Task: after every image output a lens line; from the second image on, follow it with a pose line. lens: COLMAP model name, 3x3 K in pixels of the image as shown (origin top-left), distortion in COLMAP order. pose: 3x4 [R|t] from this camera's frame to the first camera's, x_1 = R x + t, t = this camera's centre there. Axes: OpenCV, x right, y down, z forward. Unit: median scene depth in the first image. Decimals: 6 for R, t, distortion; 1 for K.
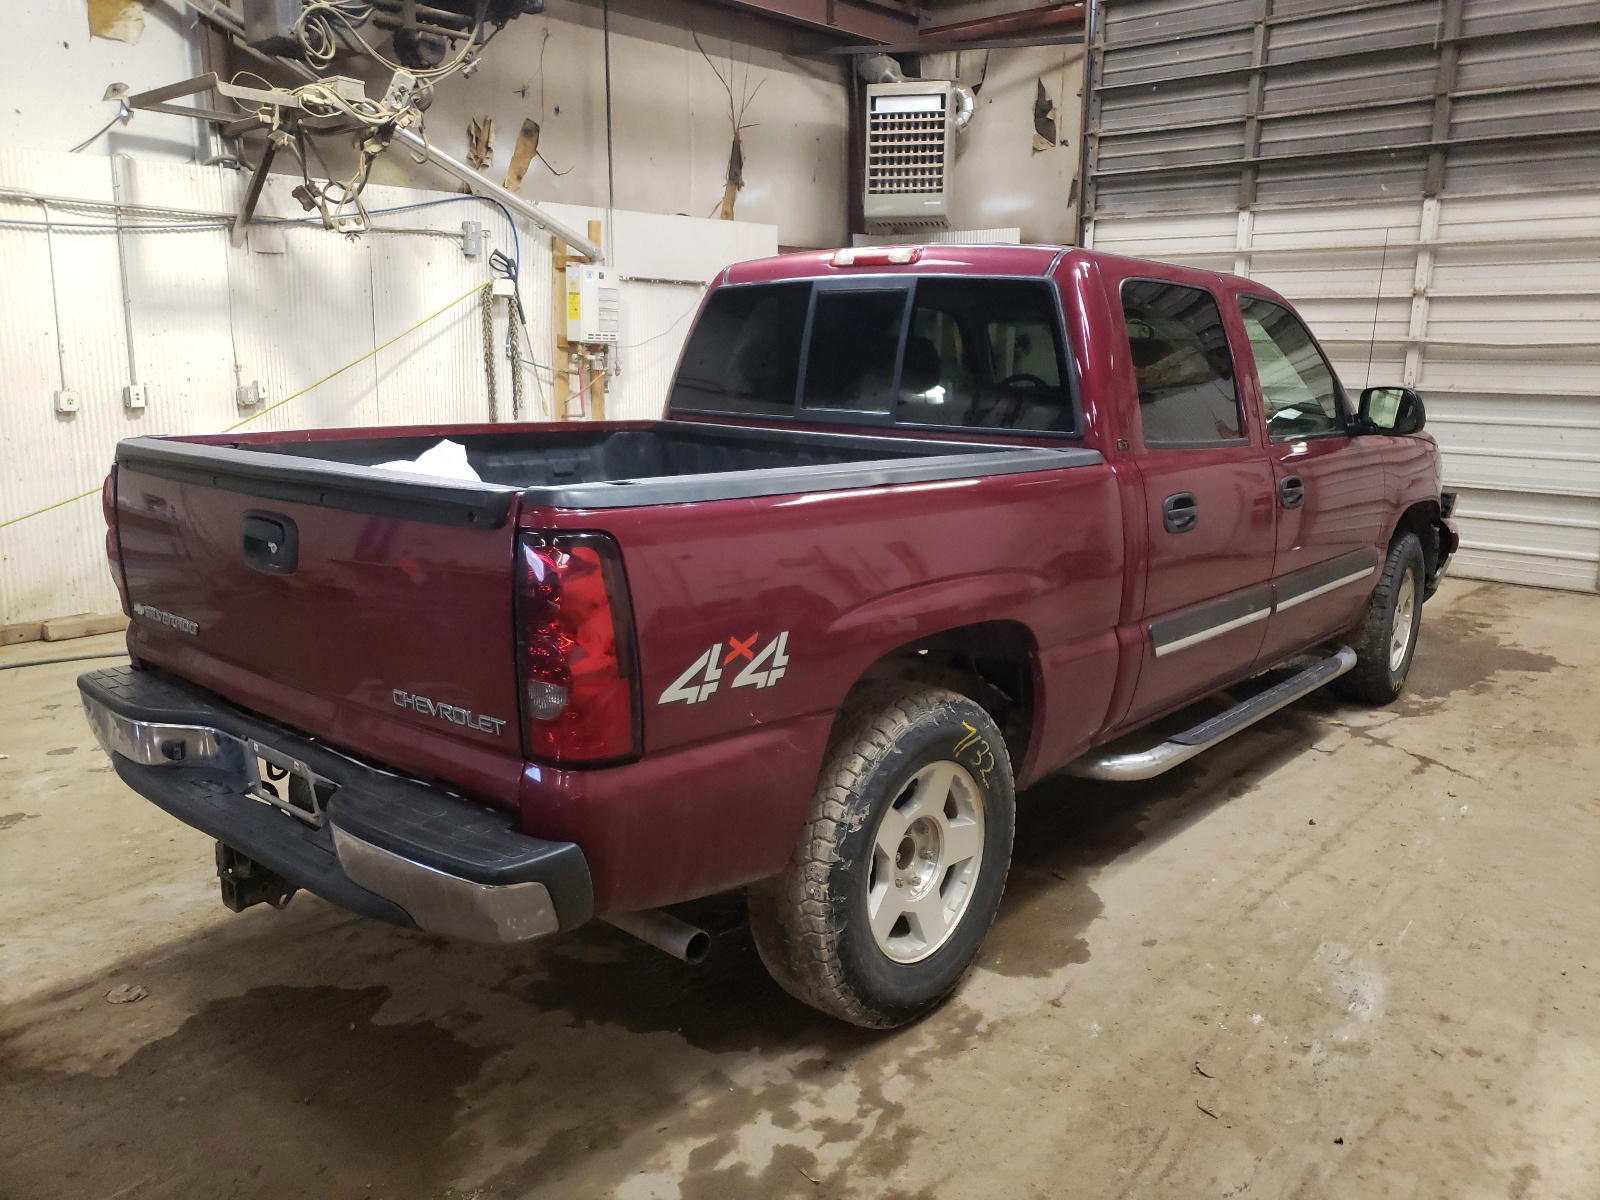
lens RADIAL K [[1260.4, 0, 803.4], [0, 1260.4, 590.8], [0, 0, 1]] dist [0.015611, 0.010243]
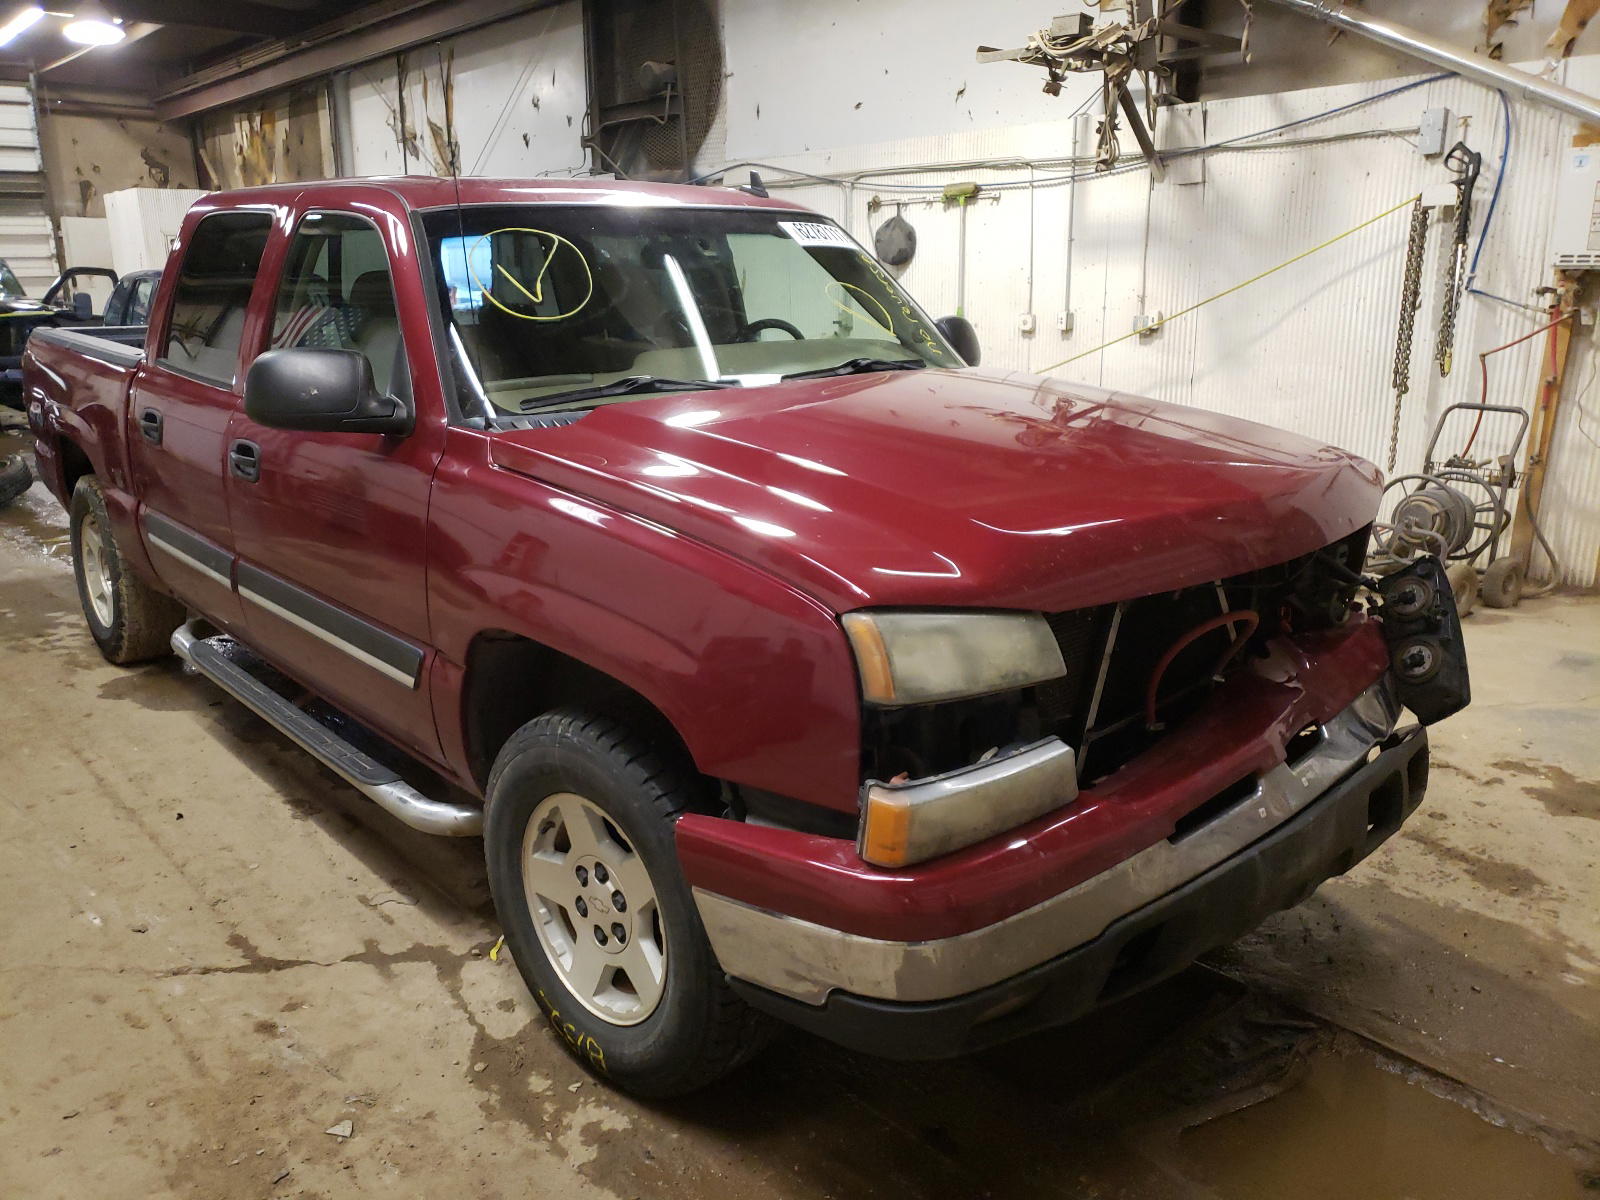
lens RADIAL K [[1260.4, 0, 791.1], [0, 1260.4, 596.9], [0, 0, 1]] dist [0.015611, 0.010243]
pose [[-0.145743, 0.245339, -0.958419, 1.032733], [-0.187792, 0.944290, 0.270279, -0.256935], [0.971336, 0.219375, -0.091551, 1.305498]]
